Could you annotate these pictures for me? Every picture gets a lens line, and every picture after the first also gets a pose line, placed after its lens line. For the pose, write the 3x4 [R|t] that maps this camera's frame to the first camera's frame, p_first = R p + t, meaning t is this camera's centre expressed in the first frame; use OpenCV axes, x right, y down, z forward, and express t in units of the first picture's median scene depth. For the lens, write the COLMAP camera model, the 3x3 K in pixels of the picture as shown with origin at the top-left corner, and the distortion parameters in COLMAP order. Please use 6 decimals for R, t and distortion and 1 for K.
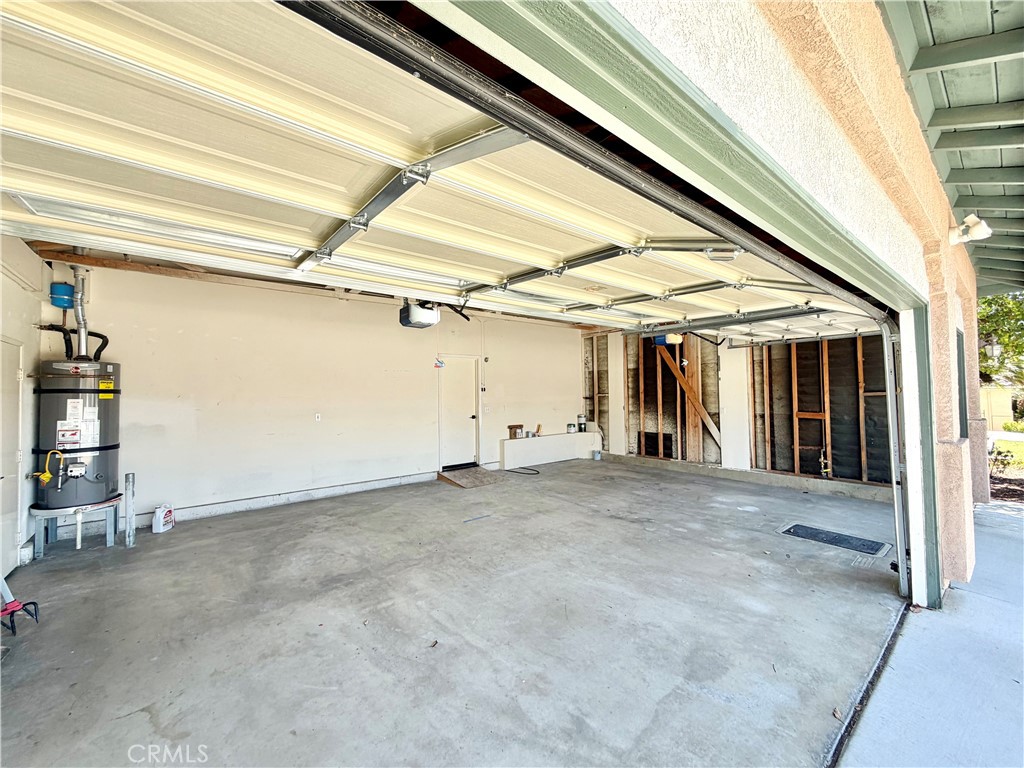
lens RADIAL K [[411.2, 0, 512.0], [0, 411.2, 384.0], [0, 0, 1]] dist [-0.002095, -0.000470]
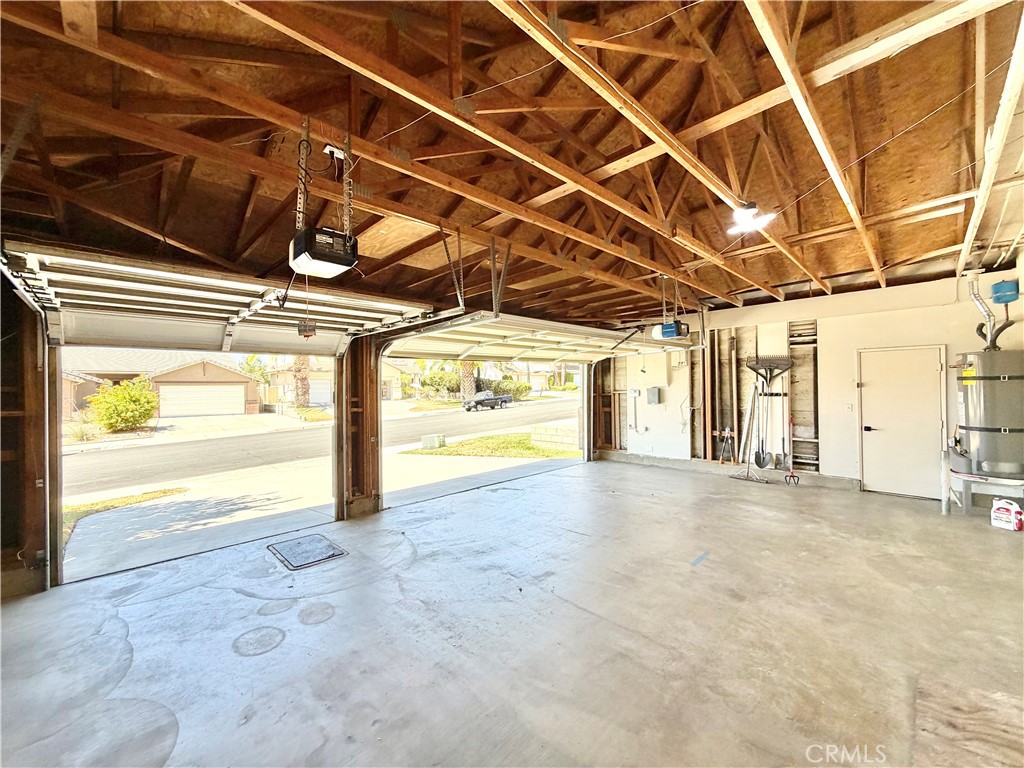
lens RADIAL K [[411.2, 0, 512.0], [0, 411.2, 384.0], [0, 0, 1]] dist [-0.002095, -0.000470]
pose [[-0.995375, 0.030752, -0.091012, 0.315411], [0.034164, 0.998761, -0.036174, 0.027303], [0.089787, -0.039116, -0.995193, 1.735558]]
